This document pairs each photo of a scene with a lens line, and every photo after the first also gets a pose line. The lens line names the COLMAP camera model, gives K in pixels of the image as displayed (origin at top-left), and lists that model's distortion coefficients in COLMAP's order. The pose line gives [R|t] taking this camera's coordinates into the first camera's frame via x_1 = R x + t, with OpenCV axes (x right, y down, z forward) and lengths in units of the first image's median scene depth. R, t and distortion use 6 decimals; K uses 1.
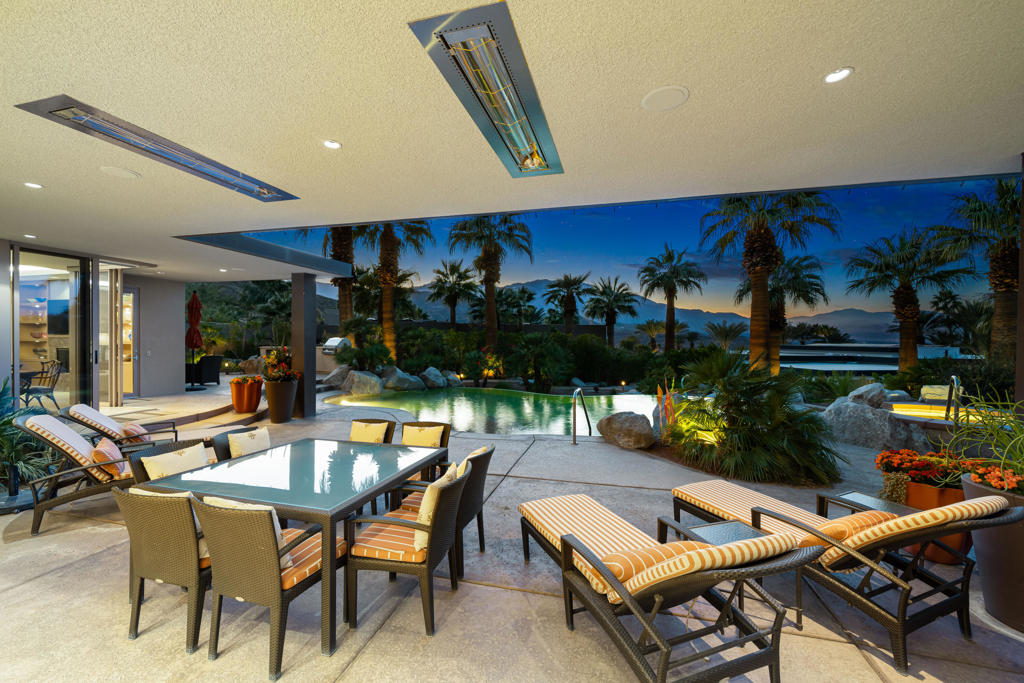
lens RADIAL K [[407.6, 0, 512.0], [0, 407.6, 341.5], [0, 0, 1]] dist [0.000181, 0.000090]
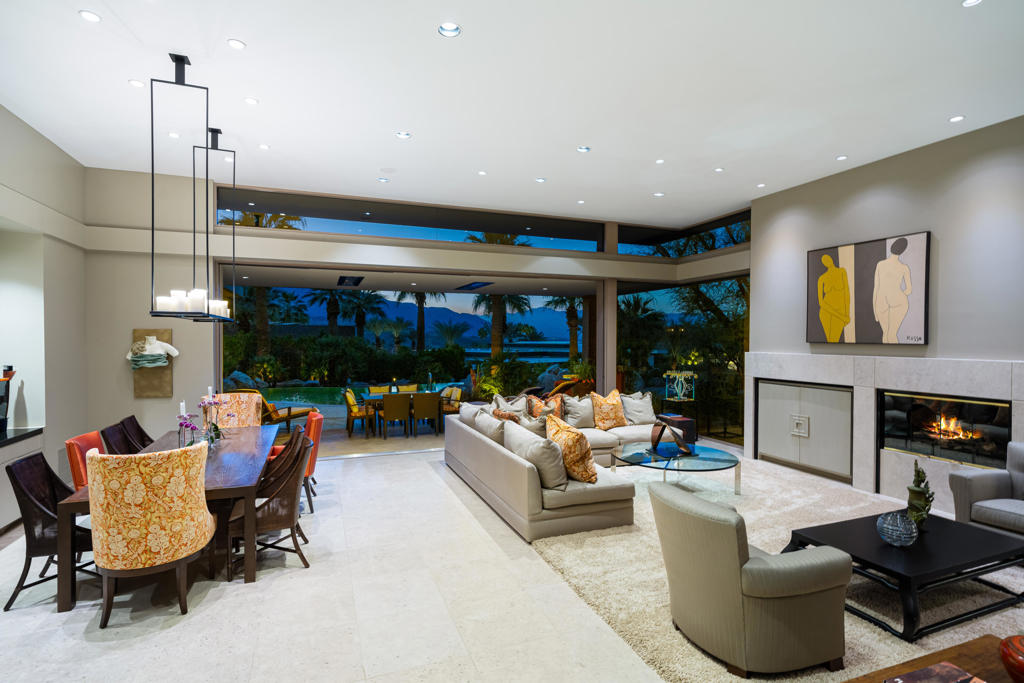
lens RADIAL K [[492.6, 0, 512.0], [0, 492.6, 341.5], [0, 0, 1]] dist [-0.000171, -0.000014]
pose [[0.808915, -0.008436, 0.587865, -0.172685], [0.005968, 0.999963, 0.006138, -0.007016], [-0.587895, -0.001456, 0.808936, -0.202978]]
